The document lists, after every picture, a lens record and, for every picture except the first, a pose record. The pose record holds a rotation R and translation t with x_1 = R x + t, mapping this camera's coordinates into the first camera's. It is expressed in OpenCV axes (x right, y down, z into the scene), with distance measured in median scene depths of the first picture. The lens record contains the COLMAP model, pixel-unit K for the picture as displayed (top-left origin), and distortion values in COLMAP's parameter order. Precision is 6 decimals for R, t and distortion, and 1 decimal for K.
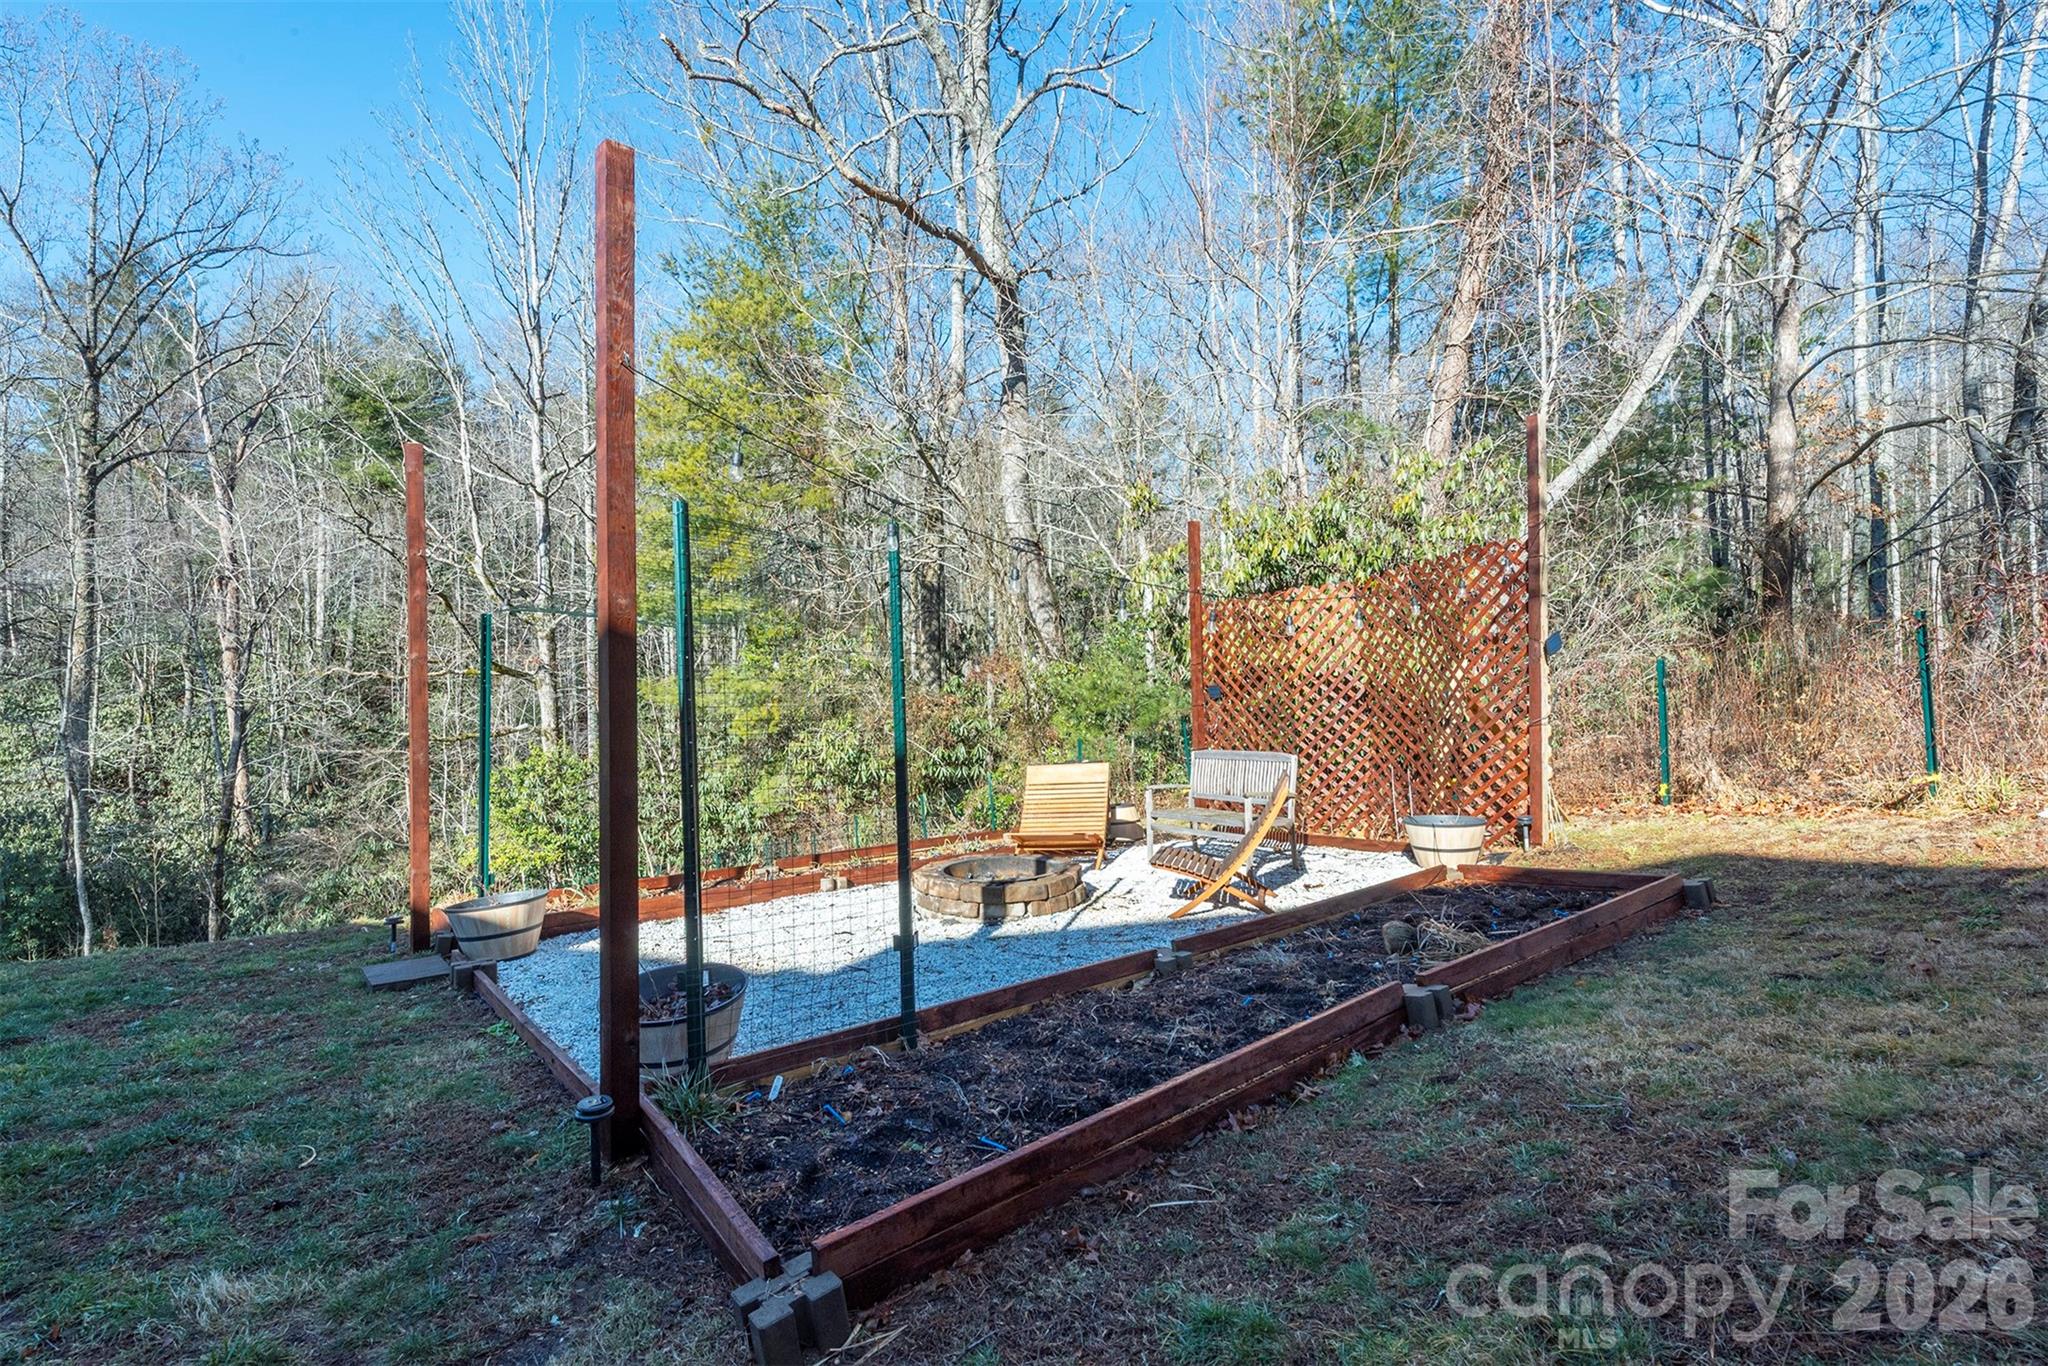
lens RADIAL K [[993.8, 0, 1034.4], [0, 993.8, 671.8], [0, 0, 1]] dist [0.010270, -0.002102]
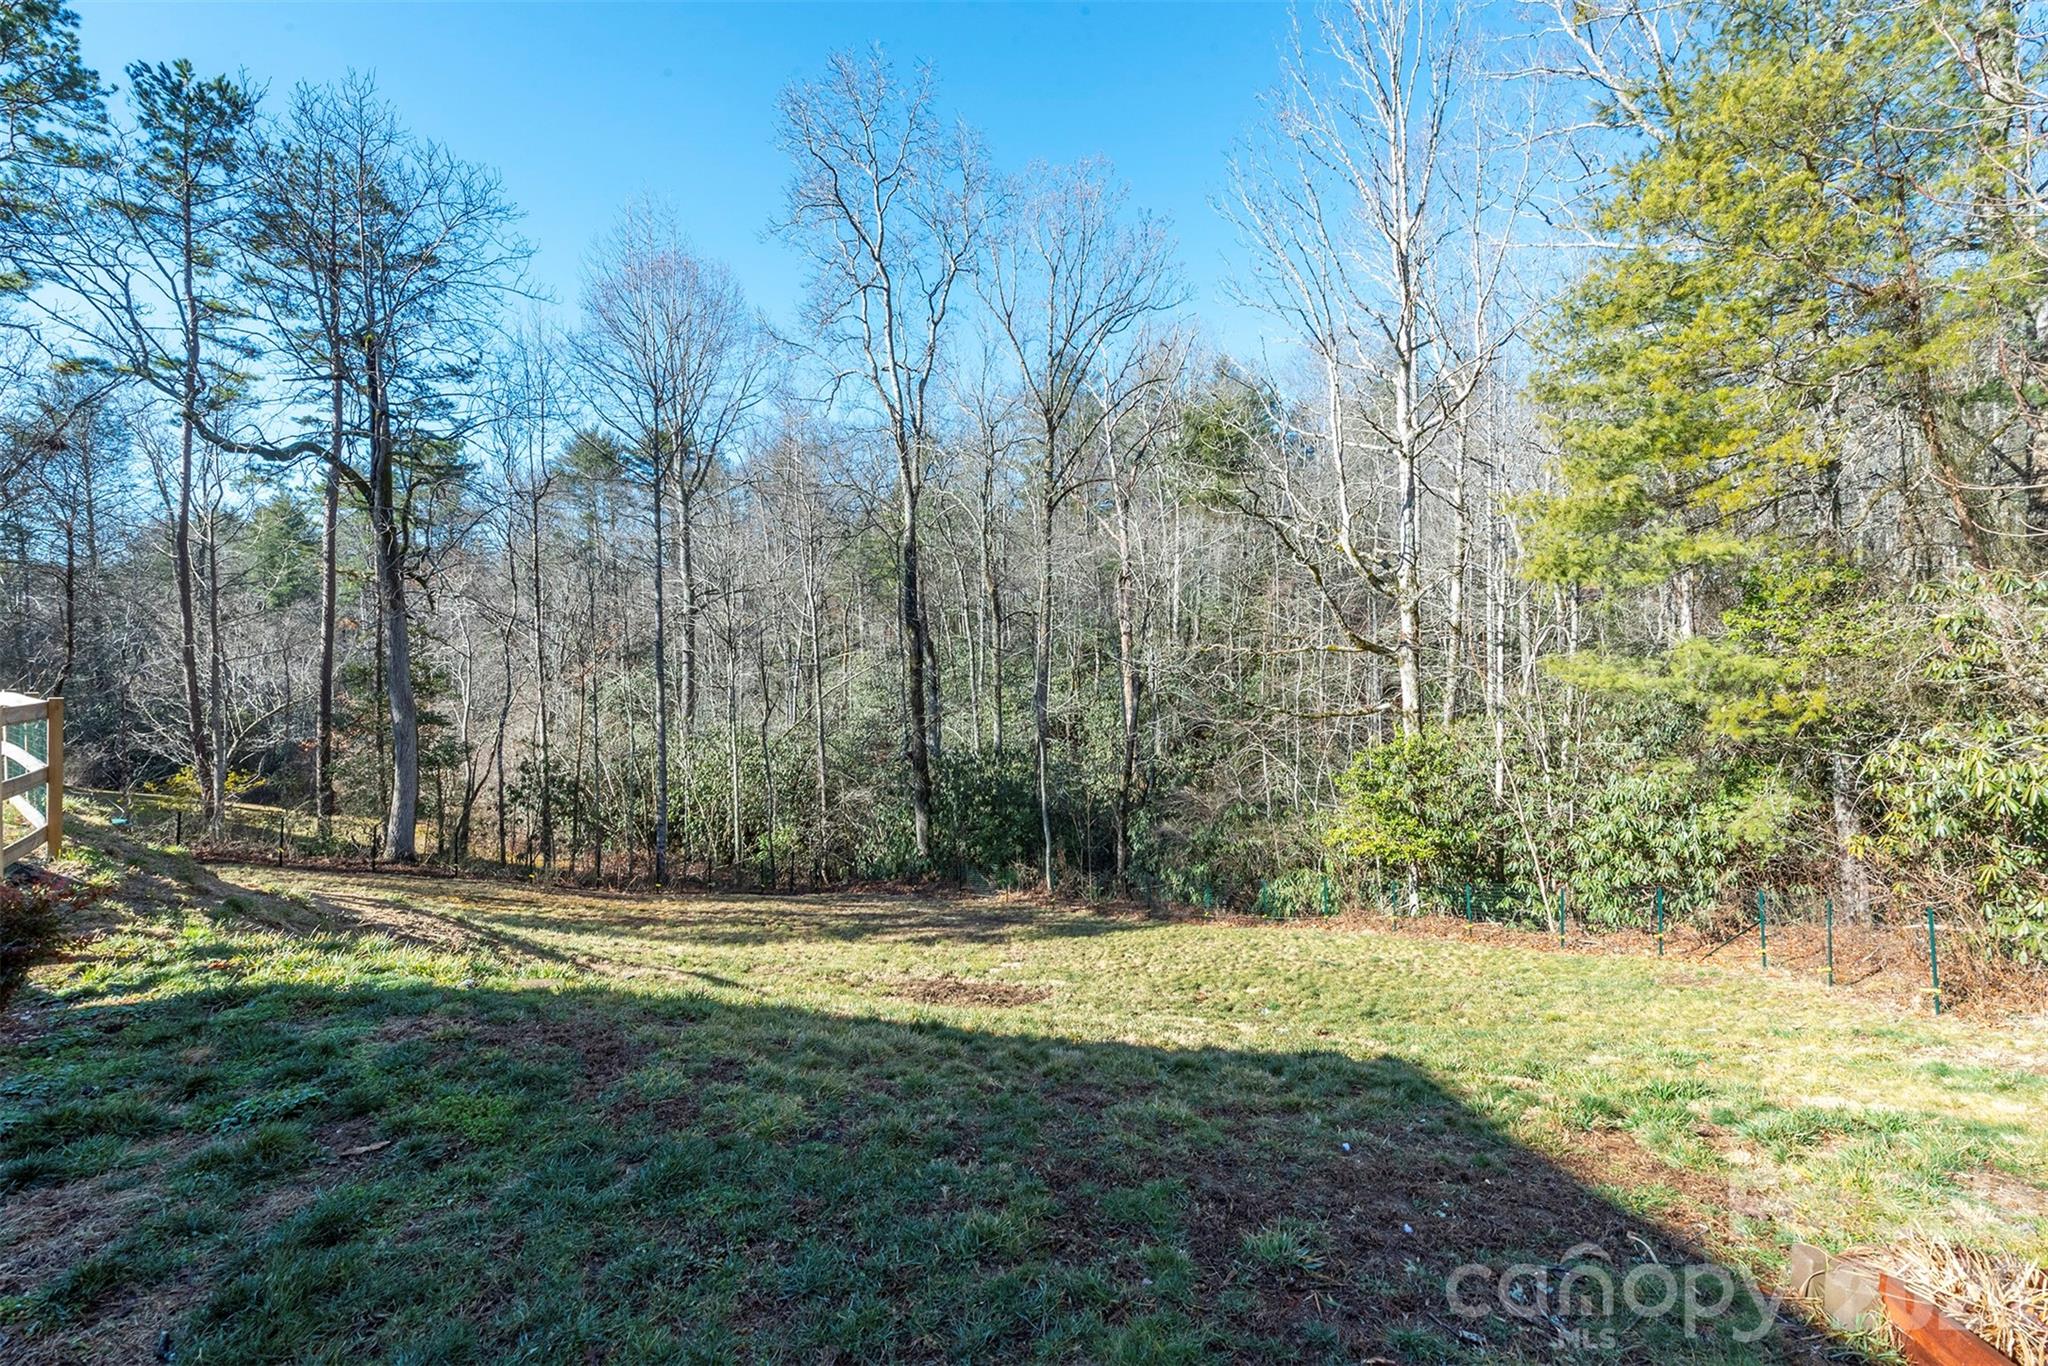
lens RADIAL K [[882.5, 0, 1003.5], [0, 882.5, 672.3], [0, 0, 1]] dist [0.002036, -0.001542]
pose [[0.695831, 0.016692, -0.718011, -0.166381], [-0.002135, 0.999774, 0.021172, 0.006225], [0.718202, -0.013199, 0.695710, 0.163649]]
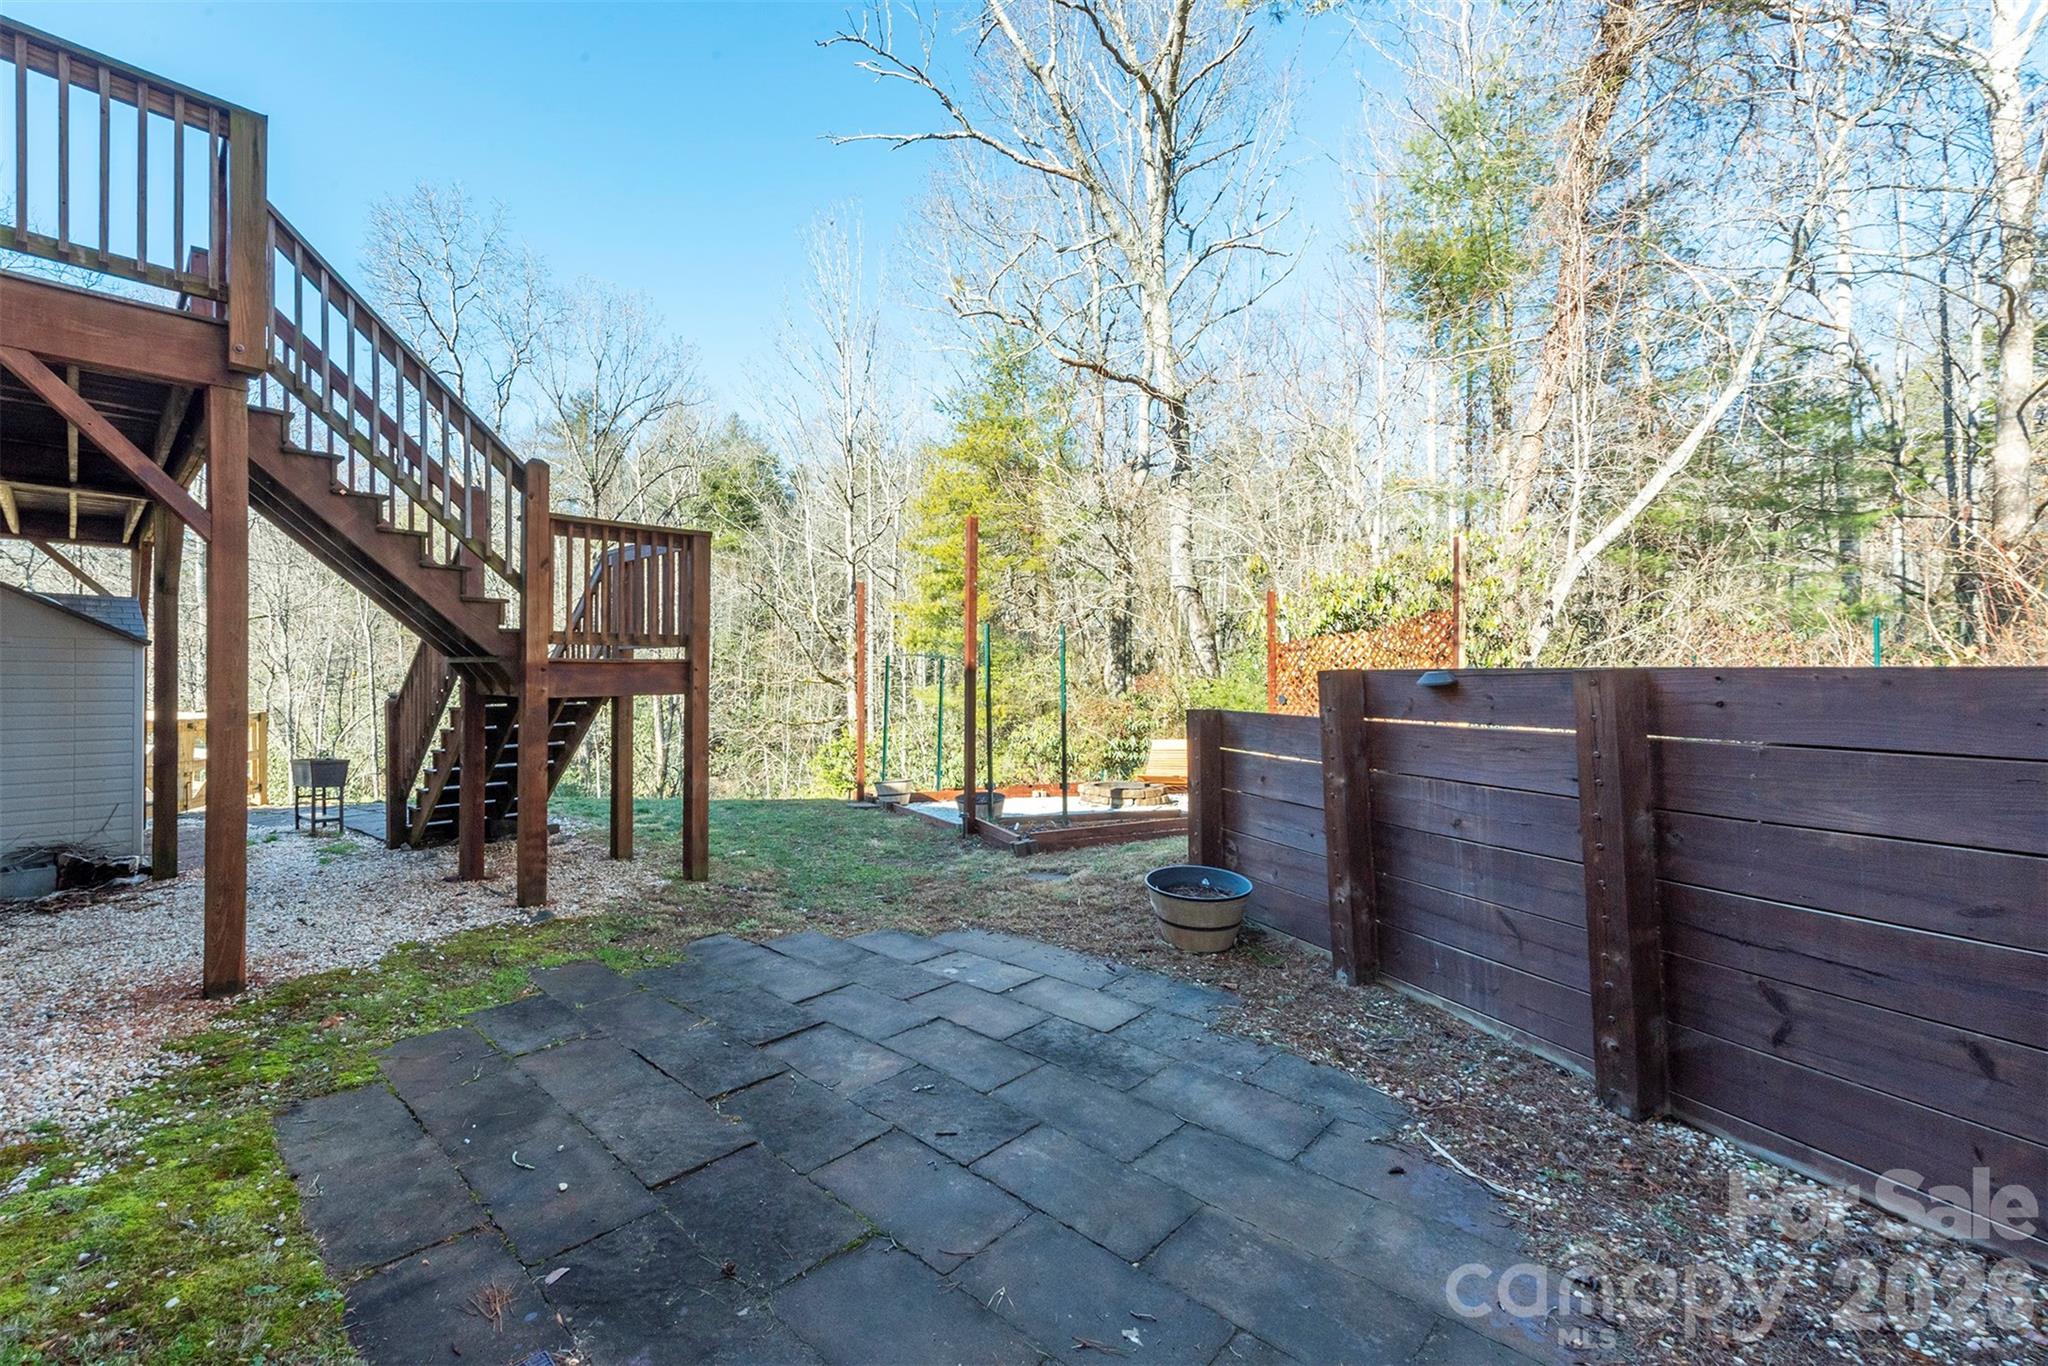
lens RADIAL K [[881.1, 0, 888.7], [0, 881.1, 692.7], [0, 0, 1]] dist [0.013923, -0.000274]
pose [[0.929990, 0.016492, -0.367216, 0.045325], [-0.012901, 0.999842, 0.012231, 0.000112], [0.367360, -0.006637, 0.930055, -0.209184]]
